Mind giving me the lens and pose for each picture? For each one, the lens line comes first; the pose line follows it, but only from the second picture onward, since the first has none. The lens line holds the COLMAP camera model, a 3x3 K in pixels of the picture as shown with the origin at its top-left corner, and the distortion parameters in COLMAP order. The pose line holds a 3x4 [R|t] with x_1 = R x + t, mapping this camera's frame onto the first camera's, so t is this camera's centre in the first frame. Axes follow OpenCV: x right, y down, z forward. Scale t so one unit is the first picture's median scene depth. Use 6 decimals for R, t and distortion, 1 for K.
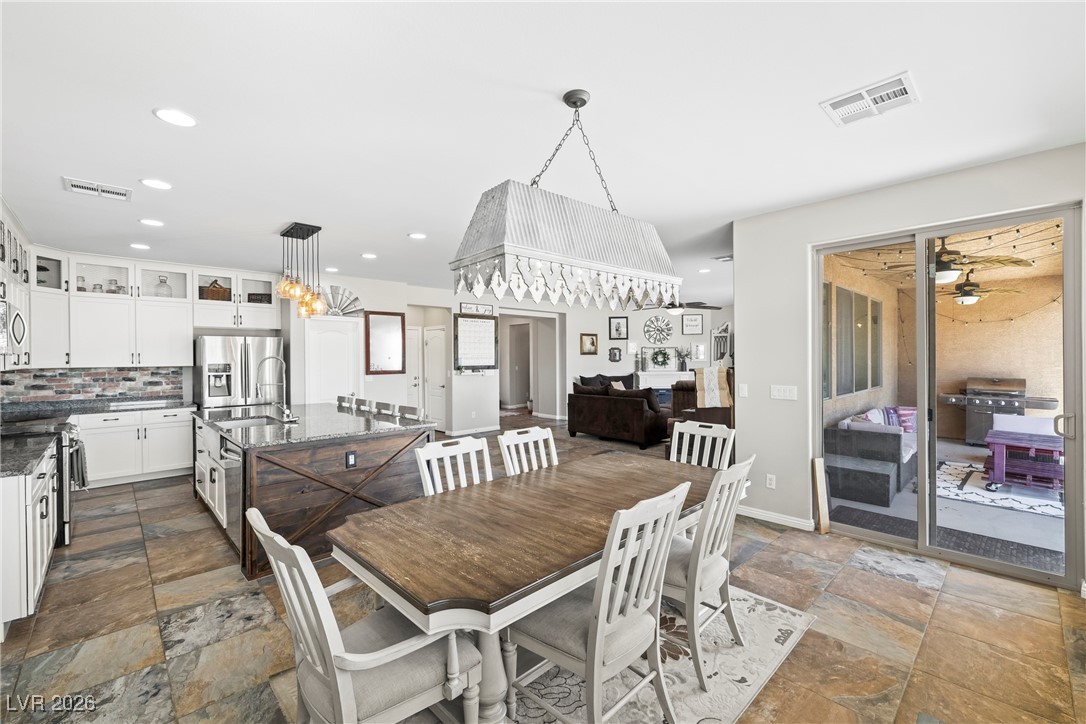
lens RADIAL K [[453.6, 0, 544.7], [0, 453.6, 360.7], [0, 0, 1]] dist [-0.000657, -0.000008]
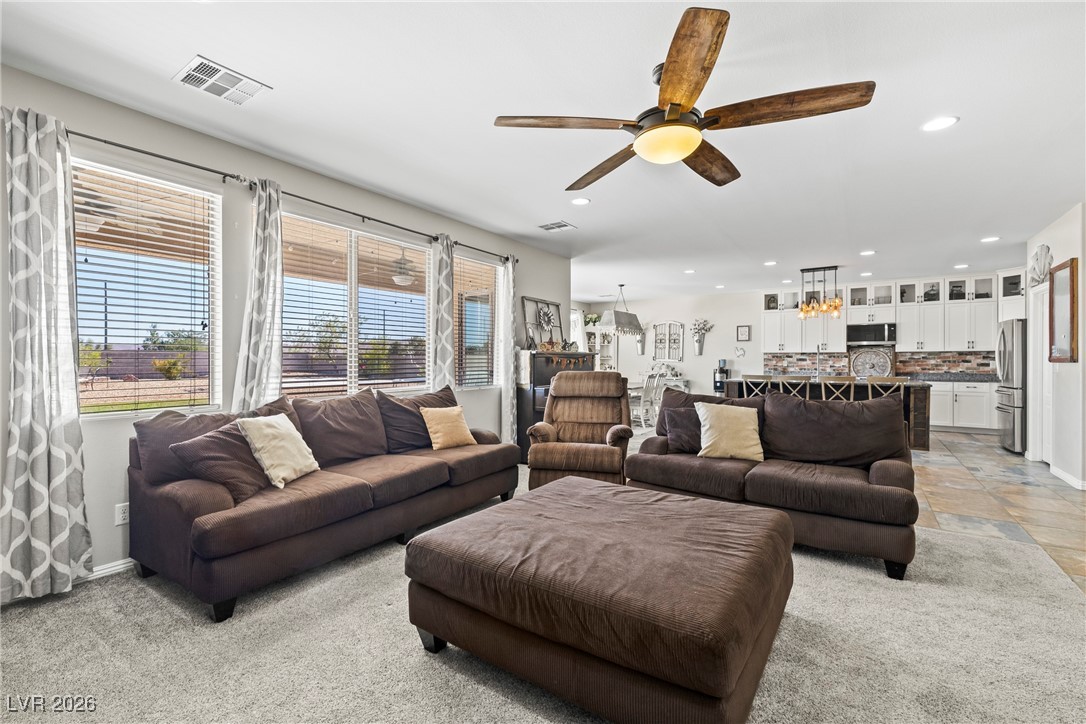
lens RADIAL K [[469.5, 0, 543.0], [0, 469.5, 362.0], [0, 0, 1]] dist [-0.001573, -0.000196]
pose [[-0.977768, 0.010202, -0.209441, 0.808792], [0.007423, 0.999874, 0.014050, 0.023708], [0.209558, 0.012183, -0.977720, 2.449798]]
